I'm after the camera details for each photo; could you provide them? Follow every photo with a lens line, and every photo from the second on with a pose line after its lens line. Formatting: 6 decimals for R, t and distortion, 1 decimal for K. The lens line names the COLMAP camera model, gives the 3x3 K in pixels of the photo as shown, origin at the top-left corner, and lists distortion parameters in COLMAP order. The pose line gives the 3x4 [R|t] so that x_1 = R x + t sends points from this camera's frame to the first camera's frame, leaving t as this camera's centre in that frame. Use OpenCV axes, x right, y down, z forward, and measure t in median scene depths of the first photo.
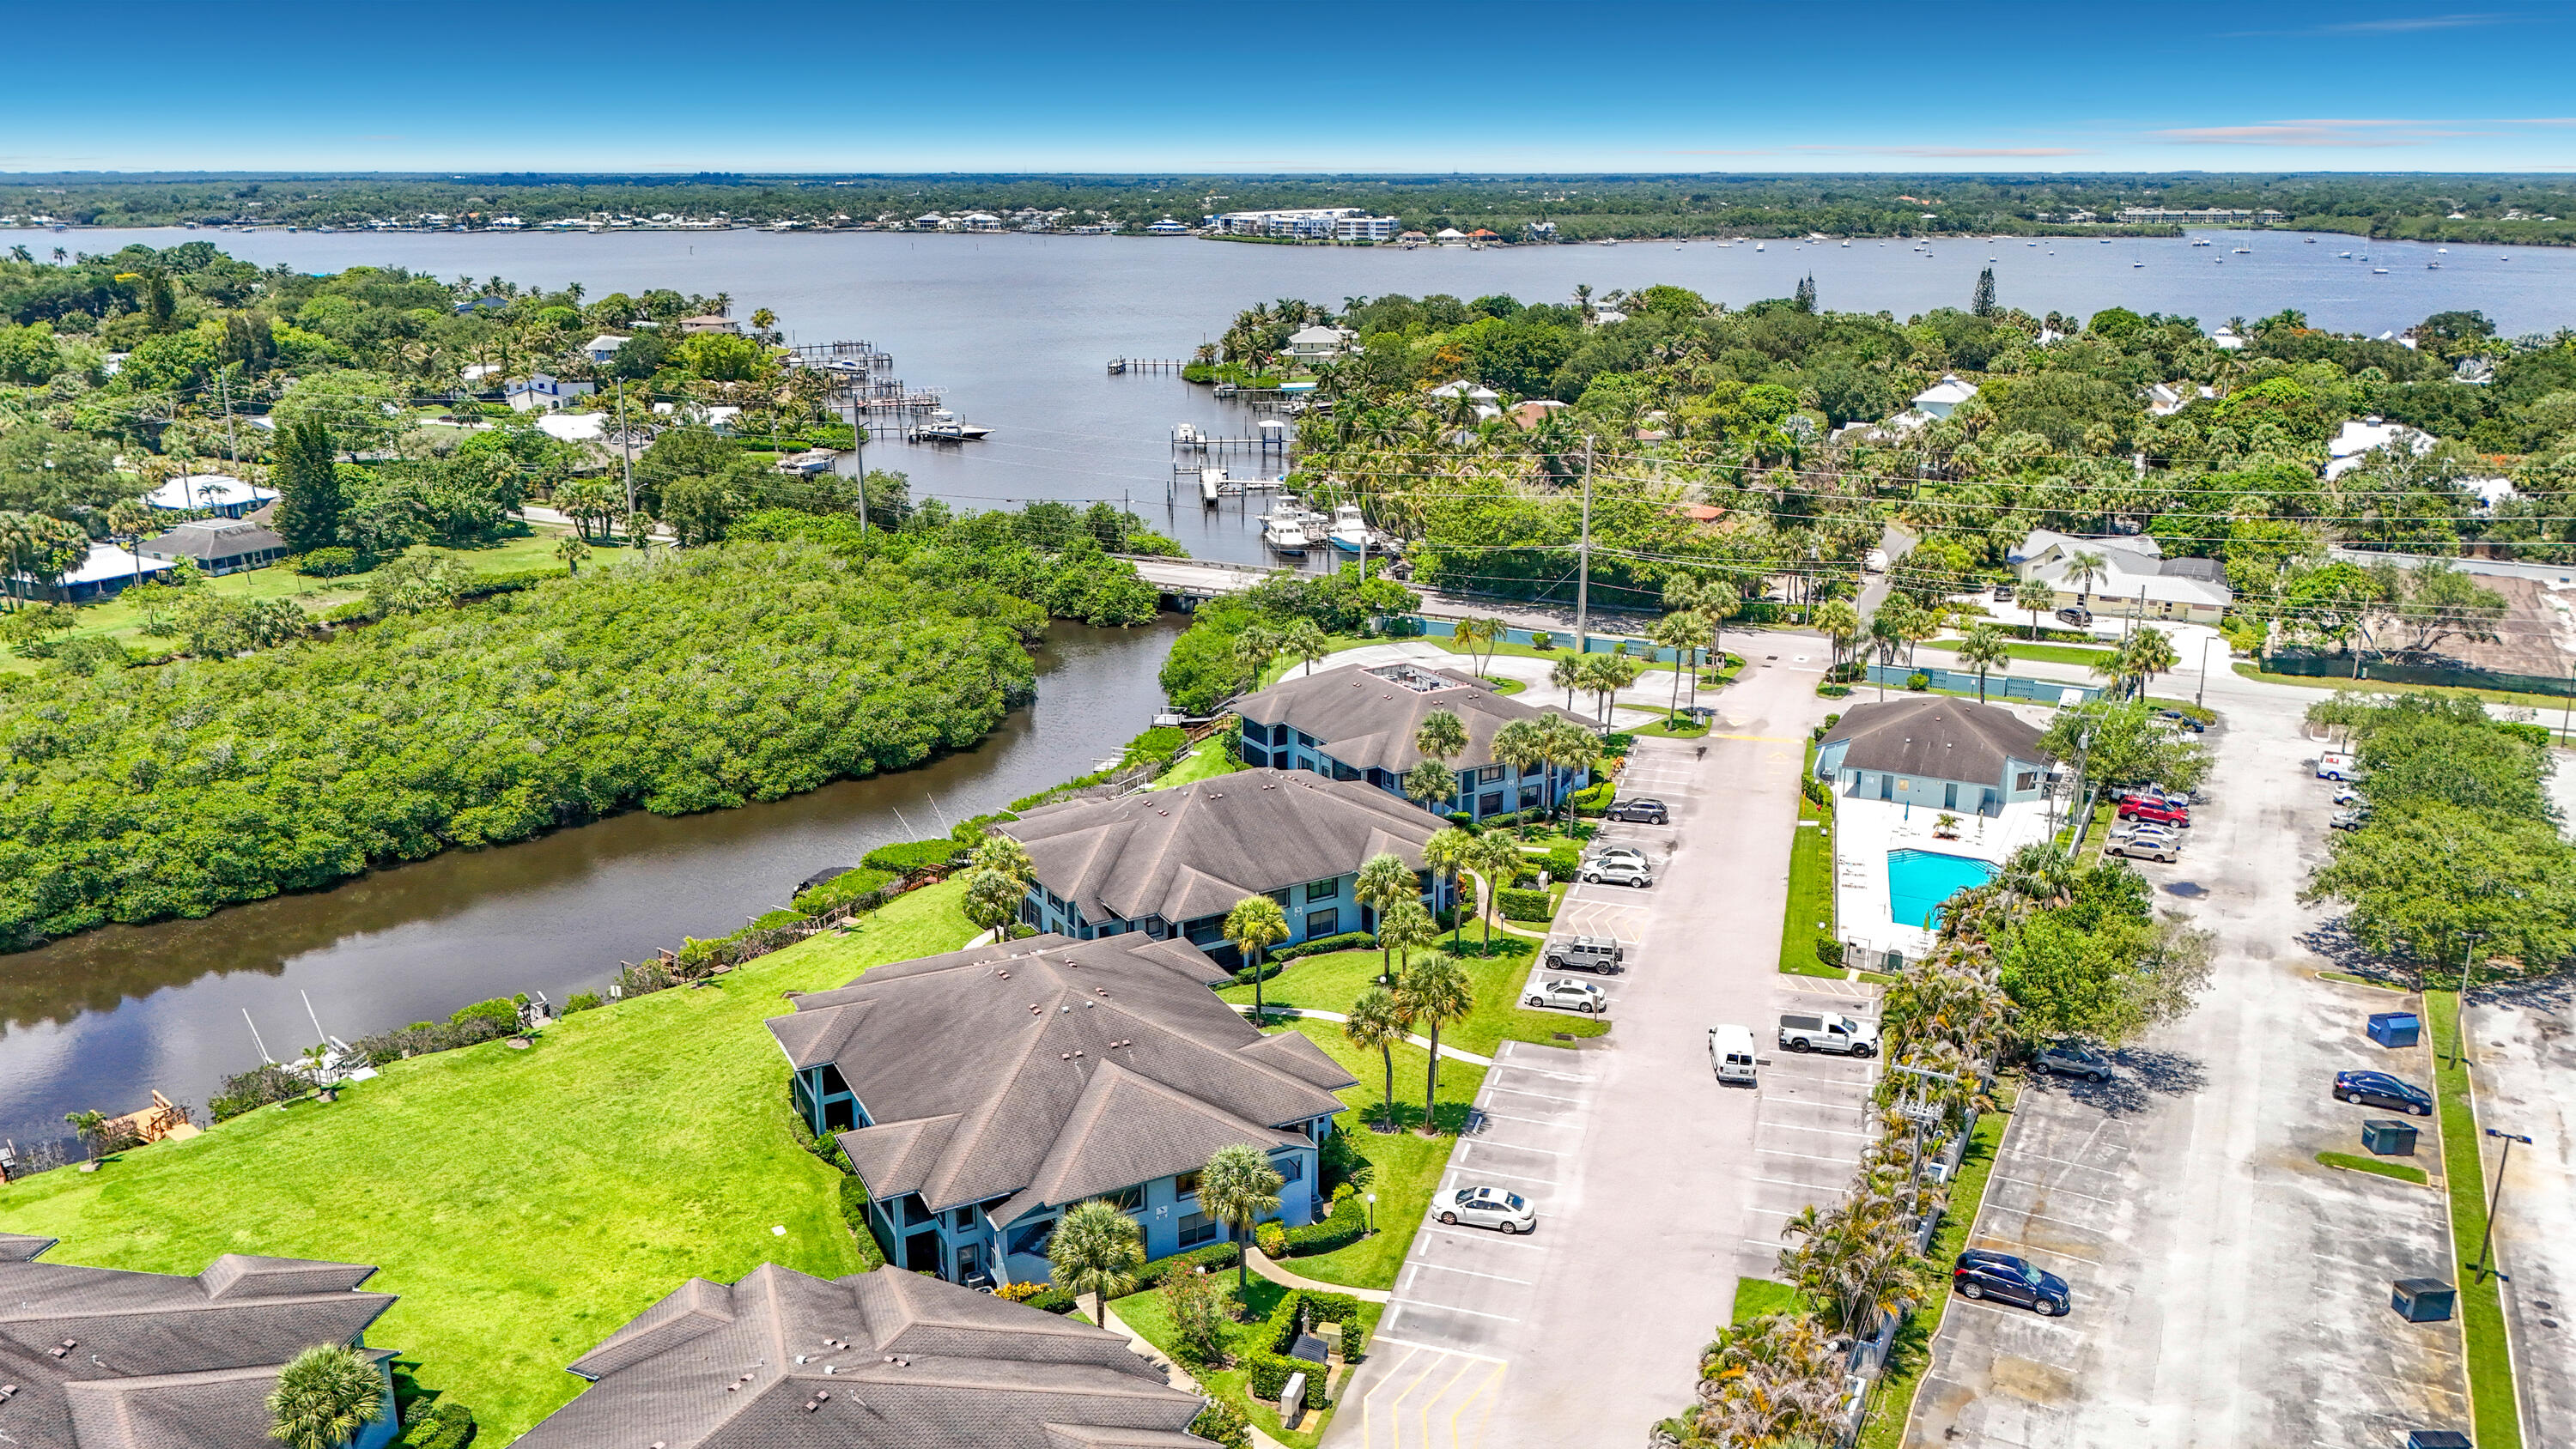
lens RADIAL K [[1922.7, 0, 1288.0], [0, 1922.7, 724.5], [0, 0, 1]] dist [0.033652, -0.003659]
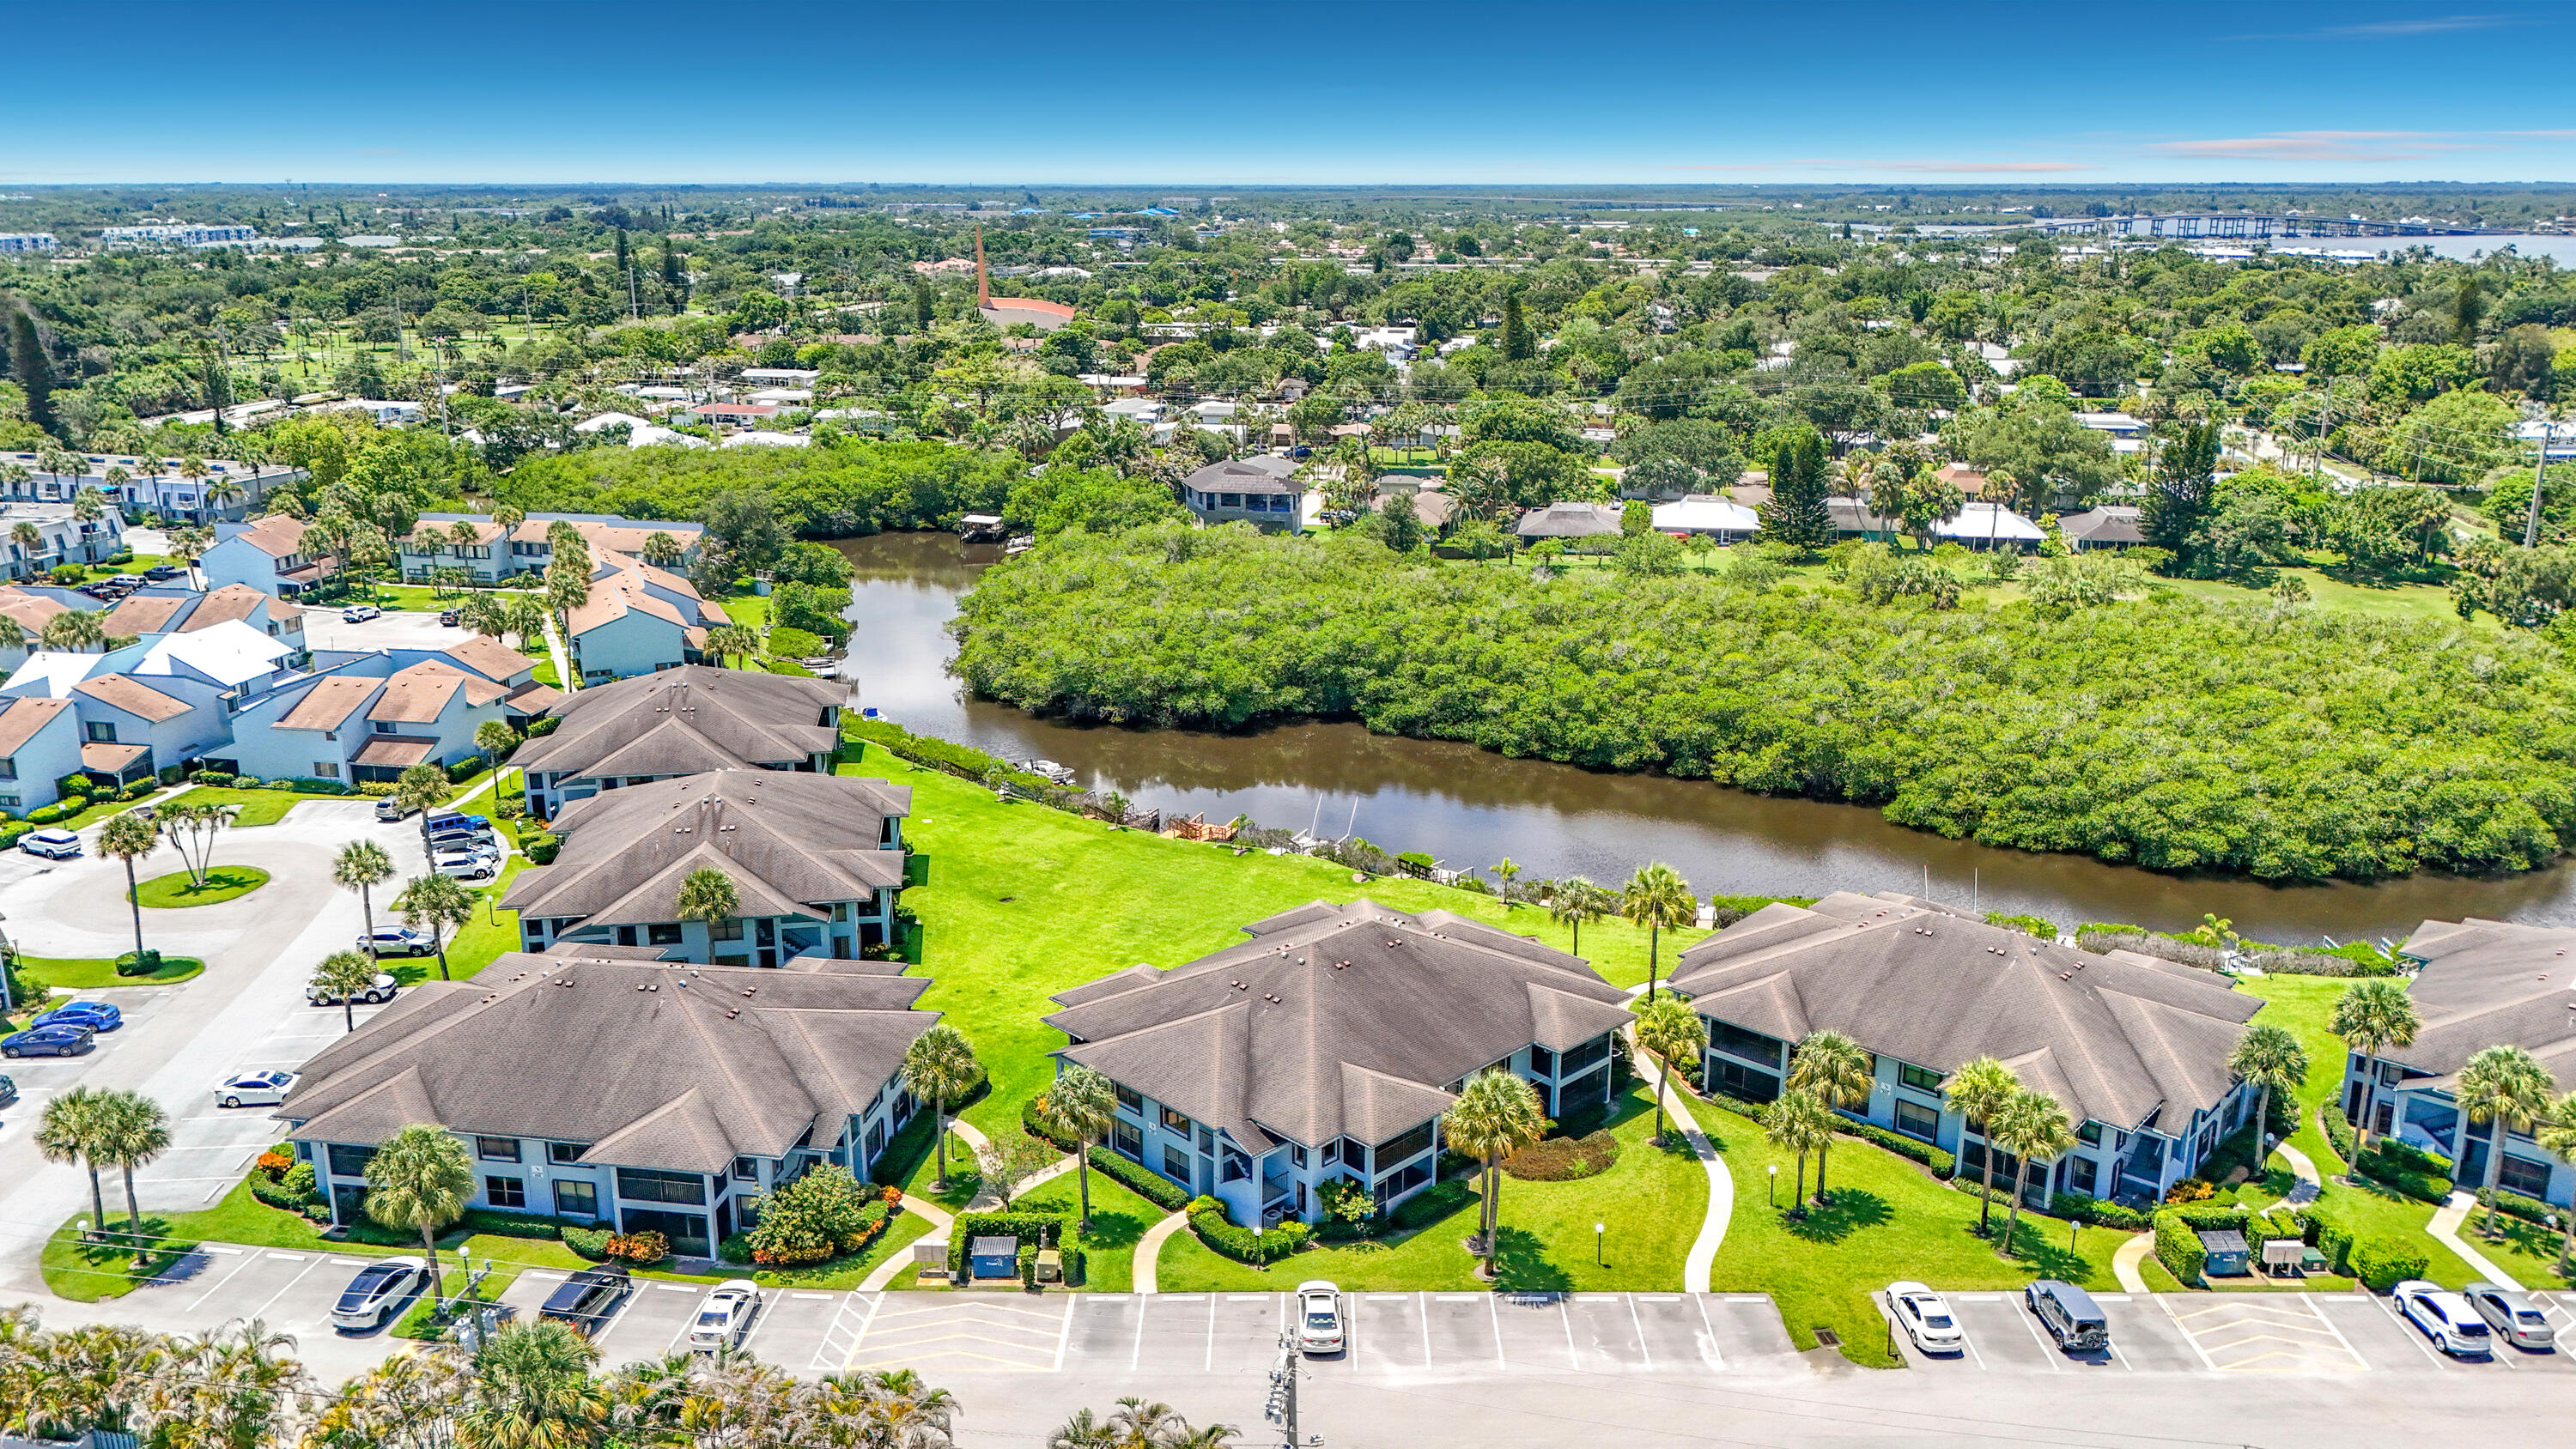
lens RADIAL K [[1922.7, 0, 1288.0], [0, 1922.7, 724.5], [0, 0, 1]] dist [0.033652, -0.003659]
pose [[0.305272, 0.261589, -0.915631, 0.491502], [-0.262188, 0.947455, 0.183267, -0.102430], [0.915460, 0.184121, 0.357817, 0.343565]]
